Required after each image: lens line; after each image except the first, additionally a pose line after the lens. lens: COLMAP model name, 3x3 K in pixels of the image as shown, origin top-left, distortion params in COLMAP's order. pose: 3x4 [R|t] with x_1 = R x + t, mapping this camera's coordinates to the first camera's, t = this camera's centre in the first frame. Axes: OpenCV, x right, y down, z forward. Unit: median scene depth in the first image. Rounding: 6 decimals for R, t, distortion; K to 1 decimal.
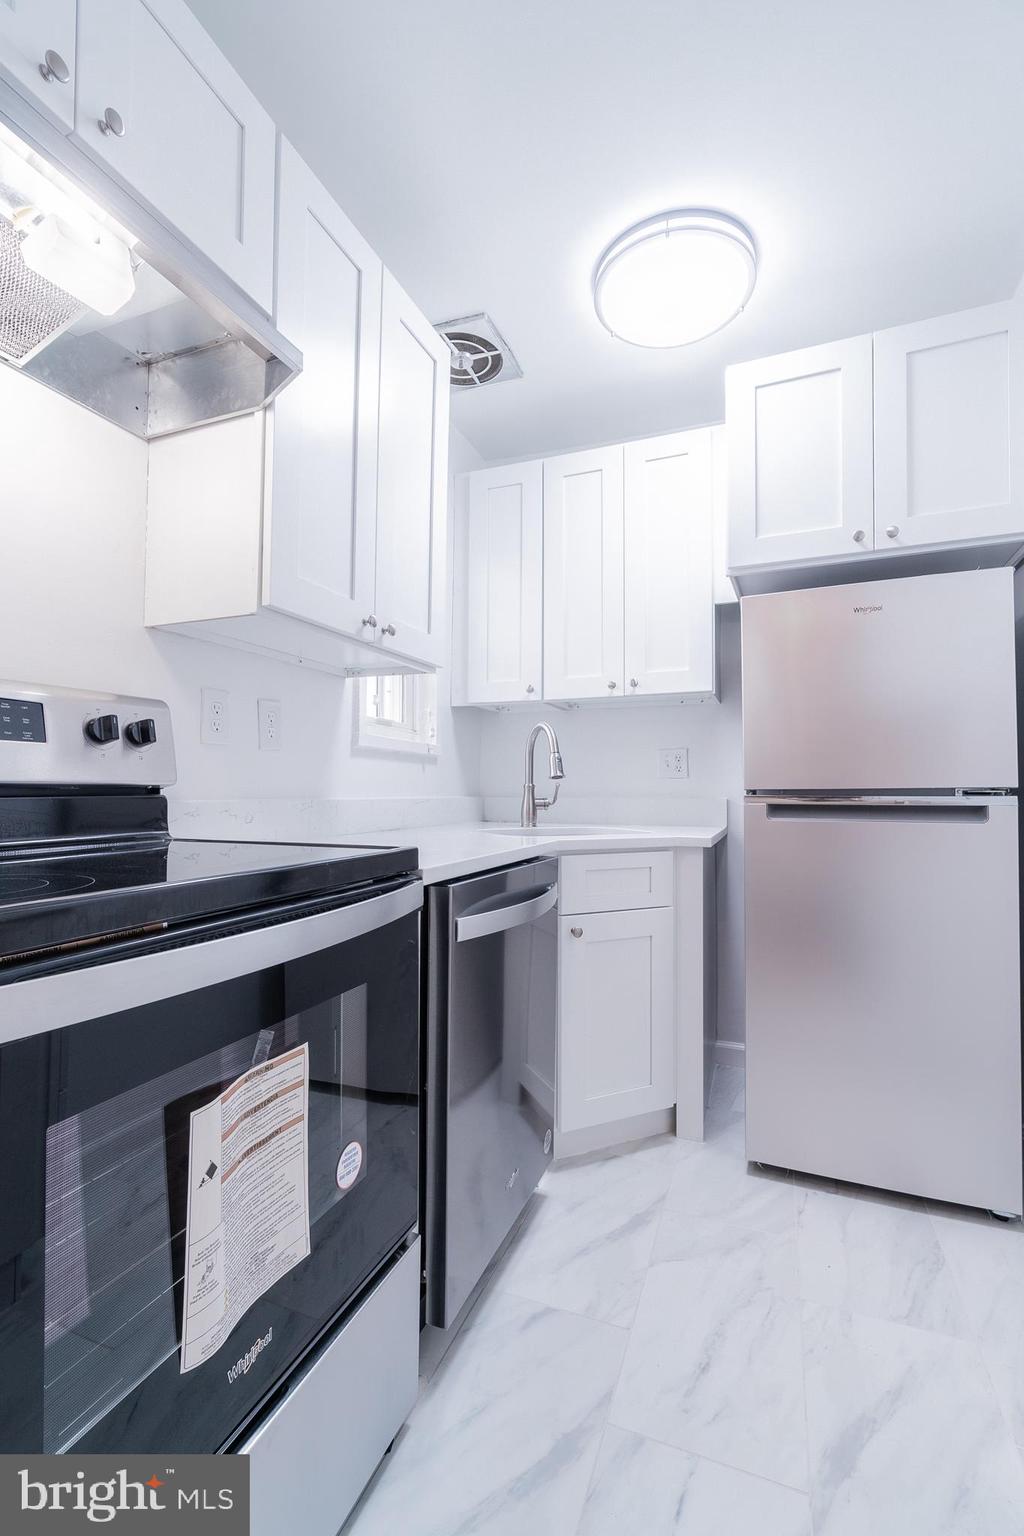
lens RADIAL K [[667.8, 0, 509.9], [0, 667.8, 777.7], [0, 0, 1]] dist [-0.003656, -0.000445]
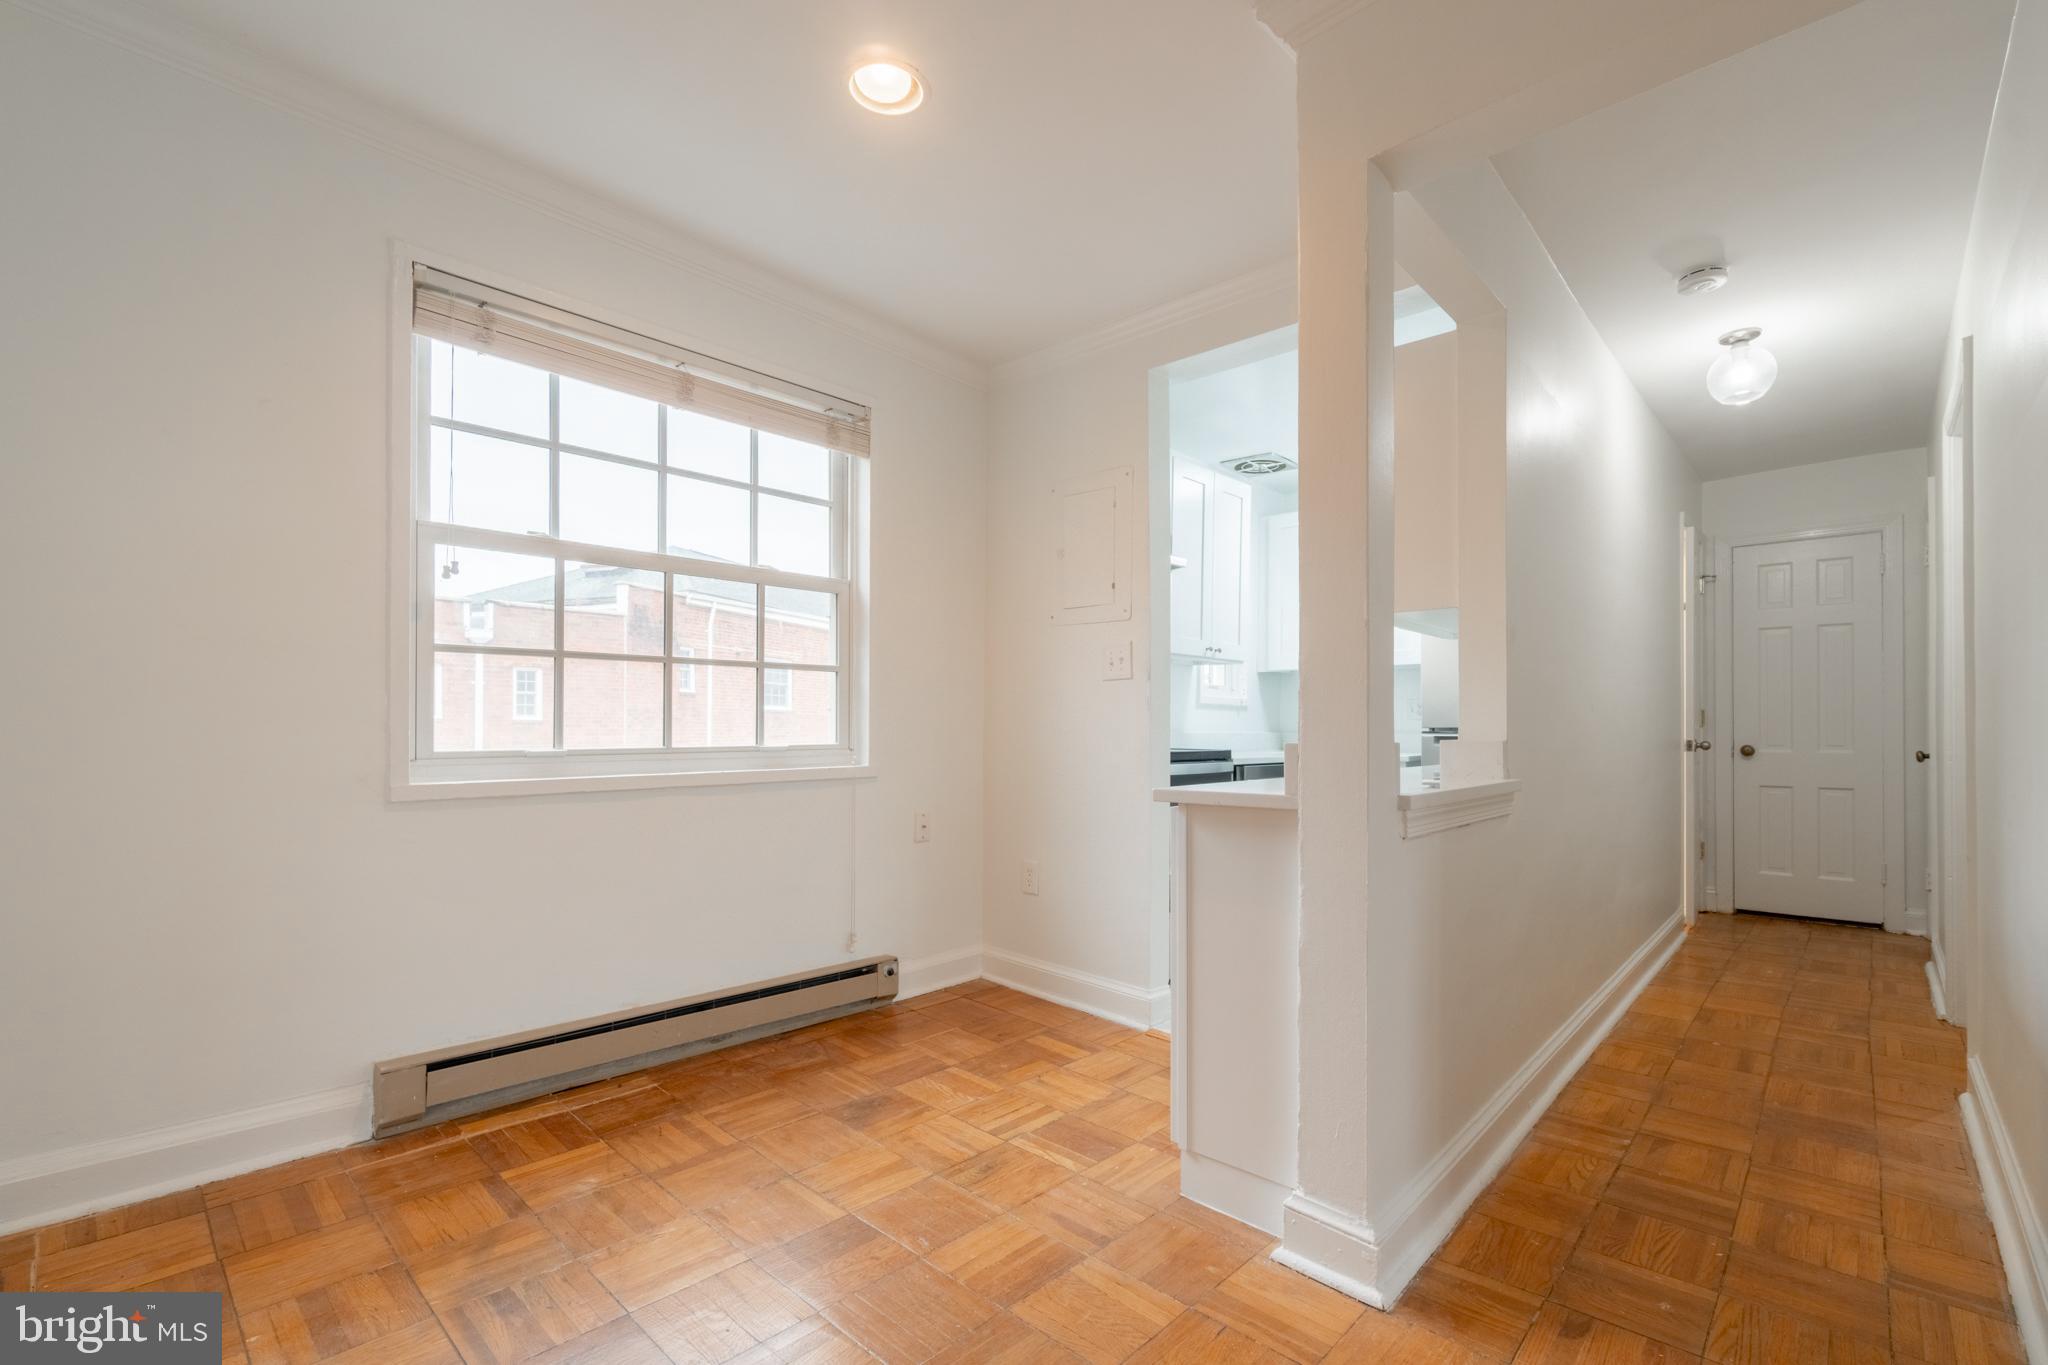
lens RADIAL K [[908.5, 0, 1039.0], [0, 908.5, 720.7], [0, 0, 1]] dist [0.000106, 0.000317]
pose [[0.935476, -0.003251, -0.353374, 0.250753], [0.007325, 0.999921, 0.010192, -0.031219], [0.353313, -0.012123, 0.935427, -1.567924]]
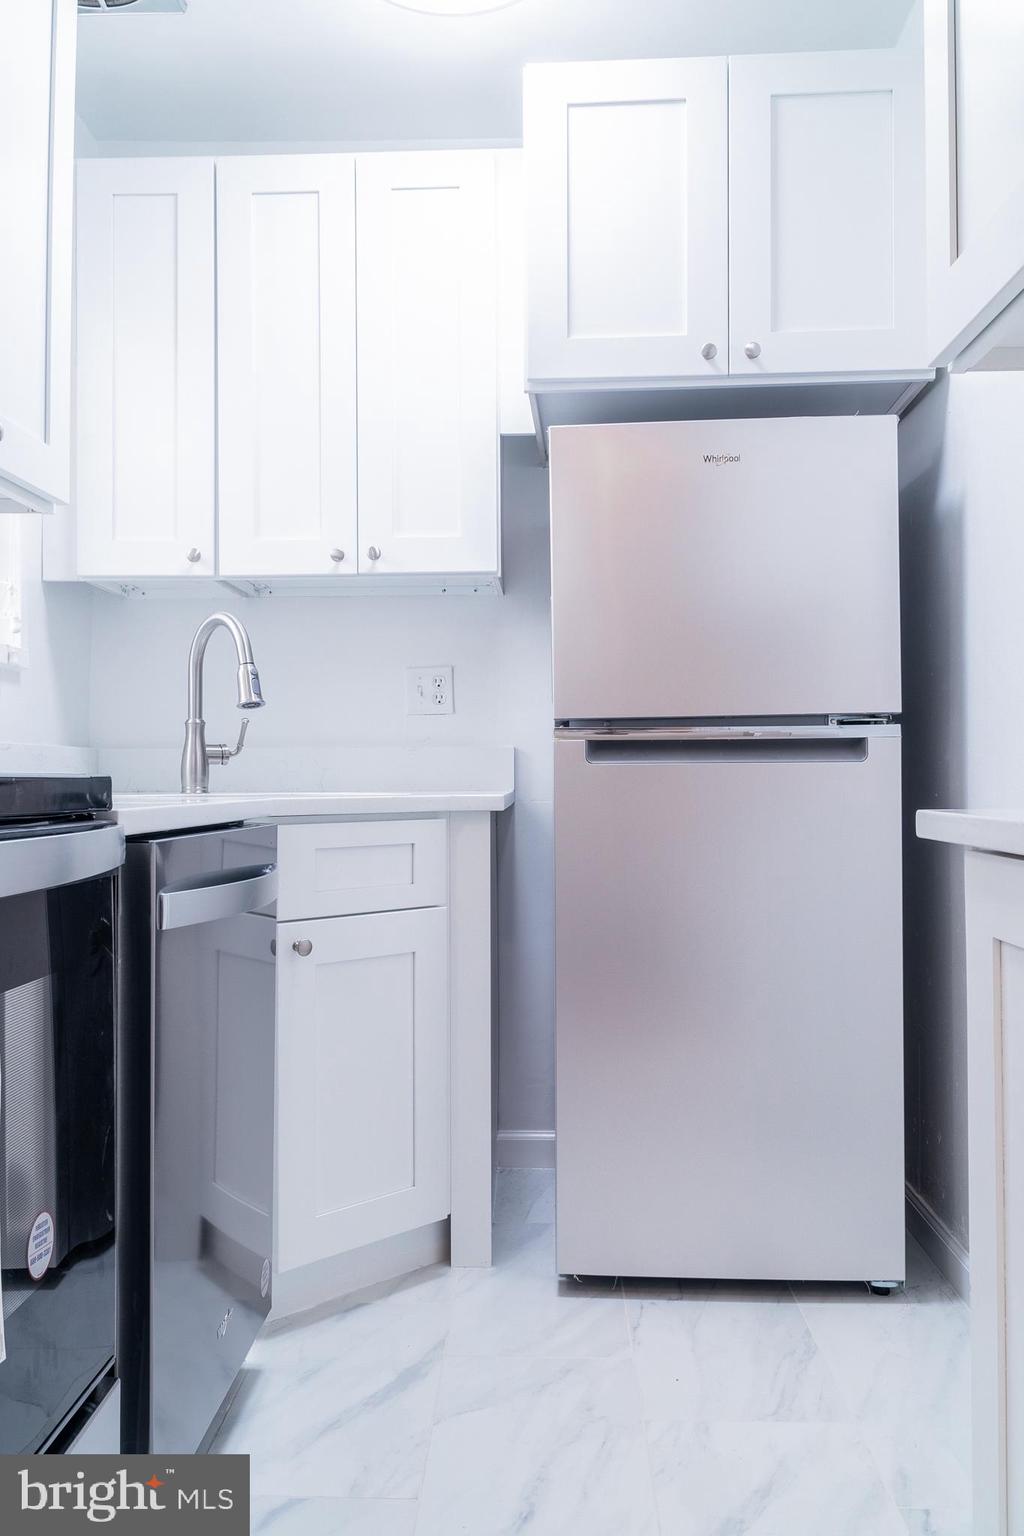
lens RADIAL K [[1252.5, 0, 502.6], [0, 1252.5, 769.6], [0, 0, 1]] dist [0.001375, 0.000053]
pose [[0.941993, -0.005185, 0.335593, -0.111759], [0.000195, 0.999889, 0.014901, 0.048637], [-0.335633, -0.013971, 0.941889, -0.149053]]
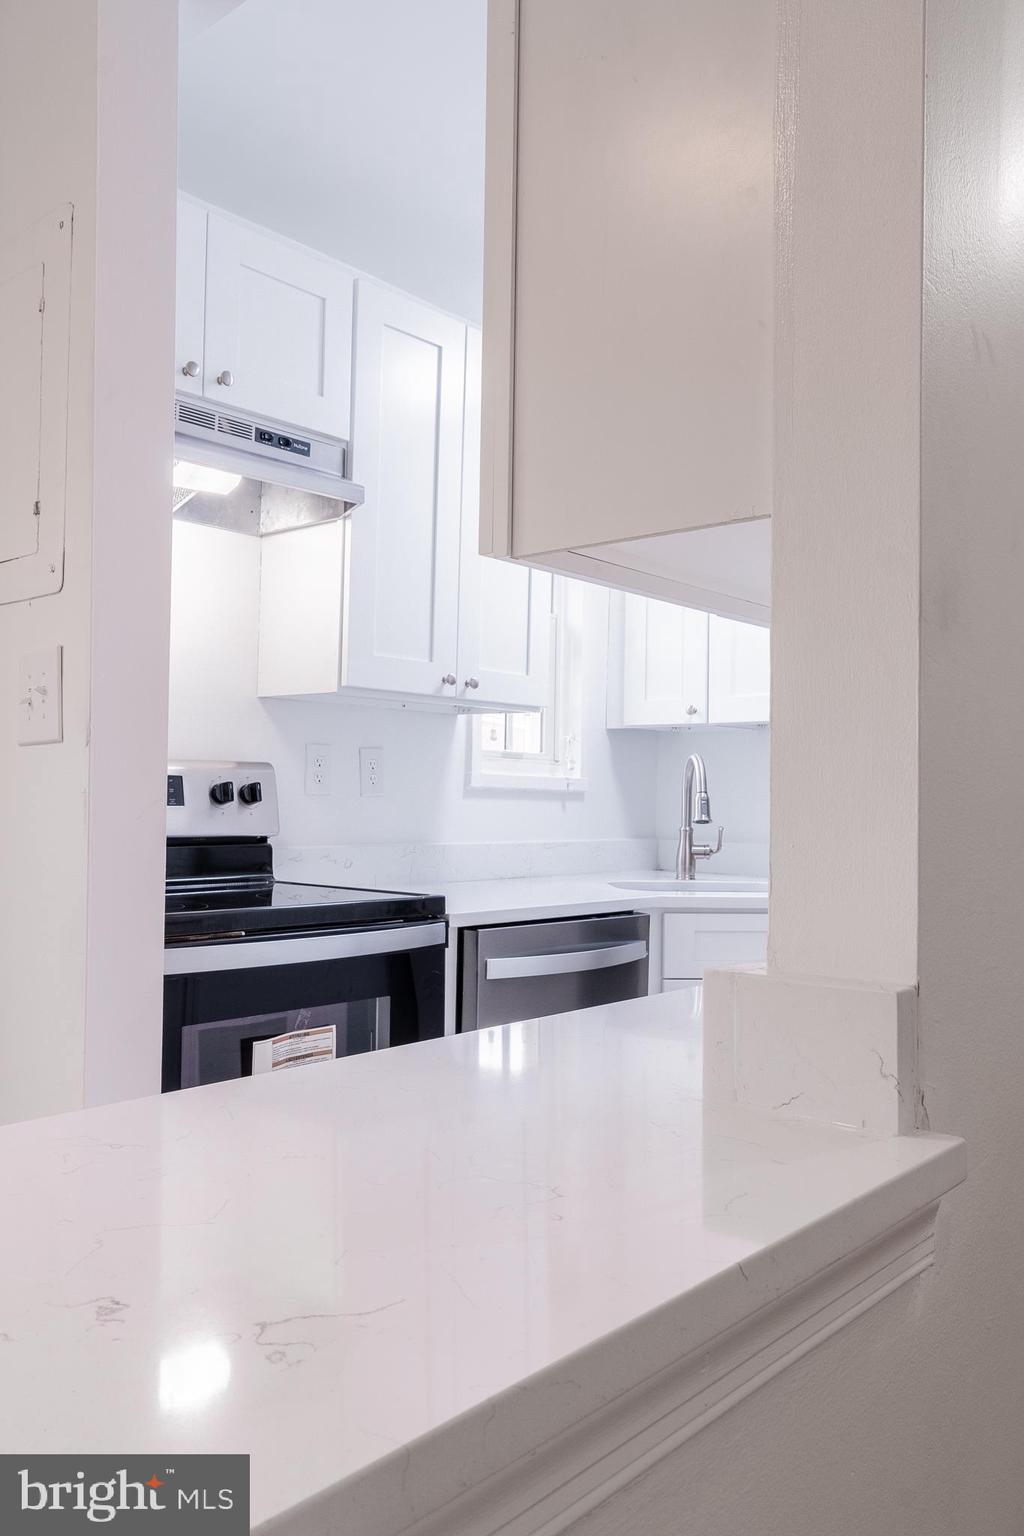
lens RADIAL K [[1202.1, 0, 506.4], [0, 1202.1, 772.0], [0, 0, 1]] dist [0.002664, 0.002442]
pose [[0.940234, 0.001828, -0.340524, 0.427118], [-0.004106, 0.999974, -0.005969, -0.064510], [0.340504, 0.007011, 0.940217, -0.610556]]
